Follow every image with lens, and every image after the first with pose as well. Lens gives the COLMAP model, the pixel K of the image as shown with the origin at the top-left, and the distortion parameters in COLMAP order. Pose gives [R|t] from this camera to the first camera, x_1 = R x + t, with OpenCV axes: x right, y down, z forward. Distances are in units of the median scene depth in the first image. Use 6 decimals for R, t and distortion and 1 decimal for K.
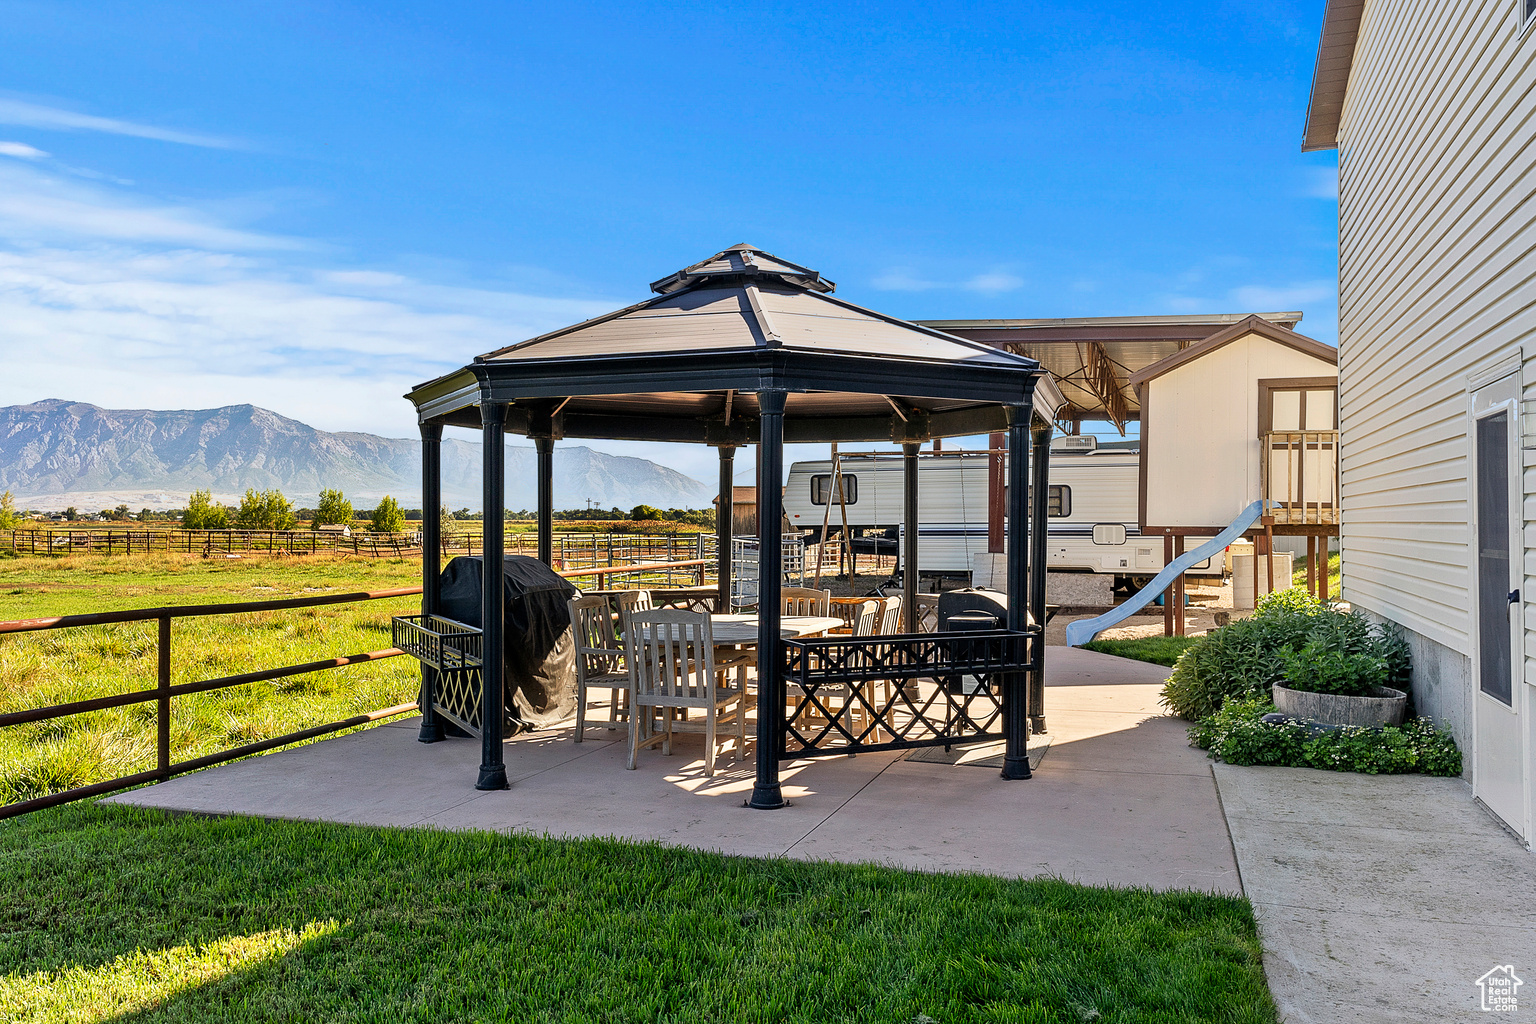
lens RADIAL K [[1252.9, 0, 768.0], [0, 1252.9, 512.0], [0, 0, 1]] dist [0.005006, -0.006001]
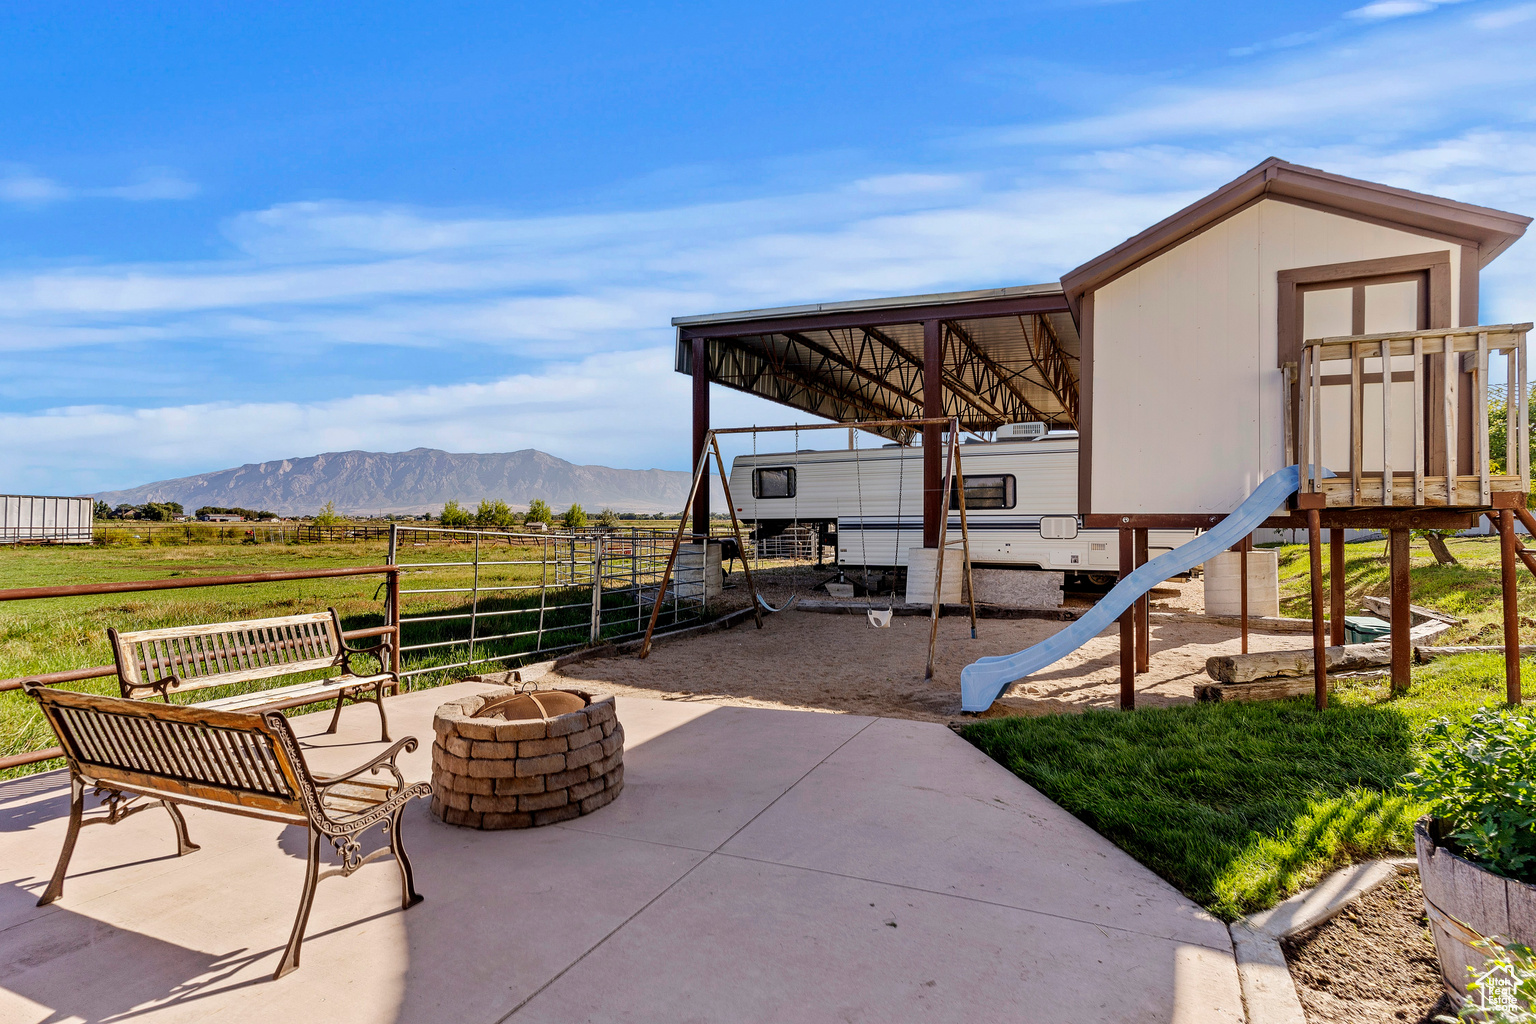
lens RADIAL K [[794.4, 0, 768.0], [0, 794.4, 512.0], [0, 0, 1]] dist [-0.005304, -0.000975]
pose [[0.993419, -0.003416, -0.114484, 0.128551], [0.003016, 0.999989, -0.003665, 0.007972], [0.114495, 0.003296, 0.993418, 0.402109]]
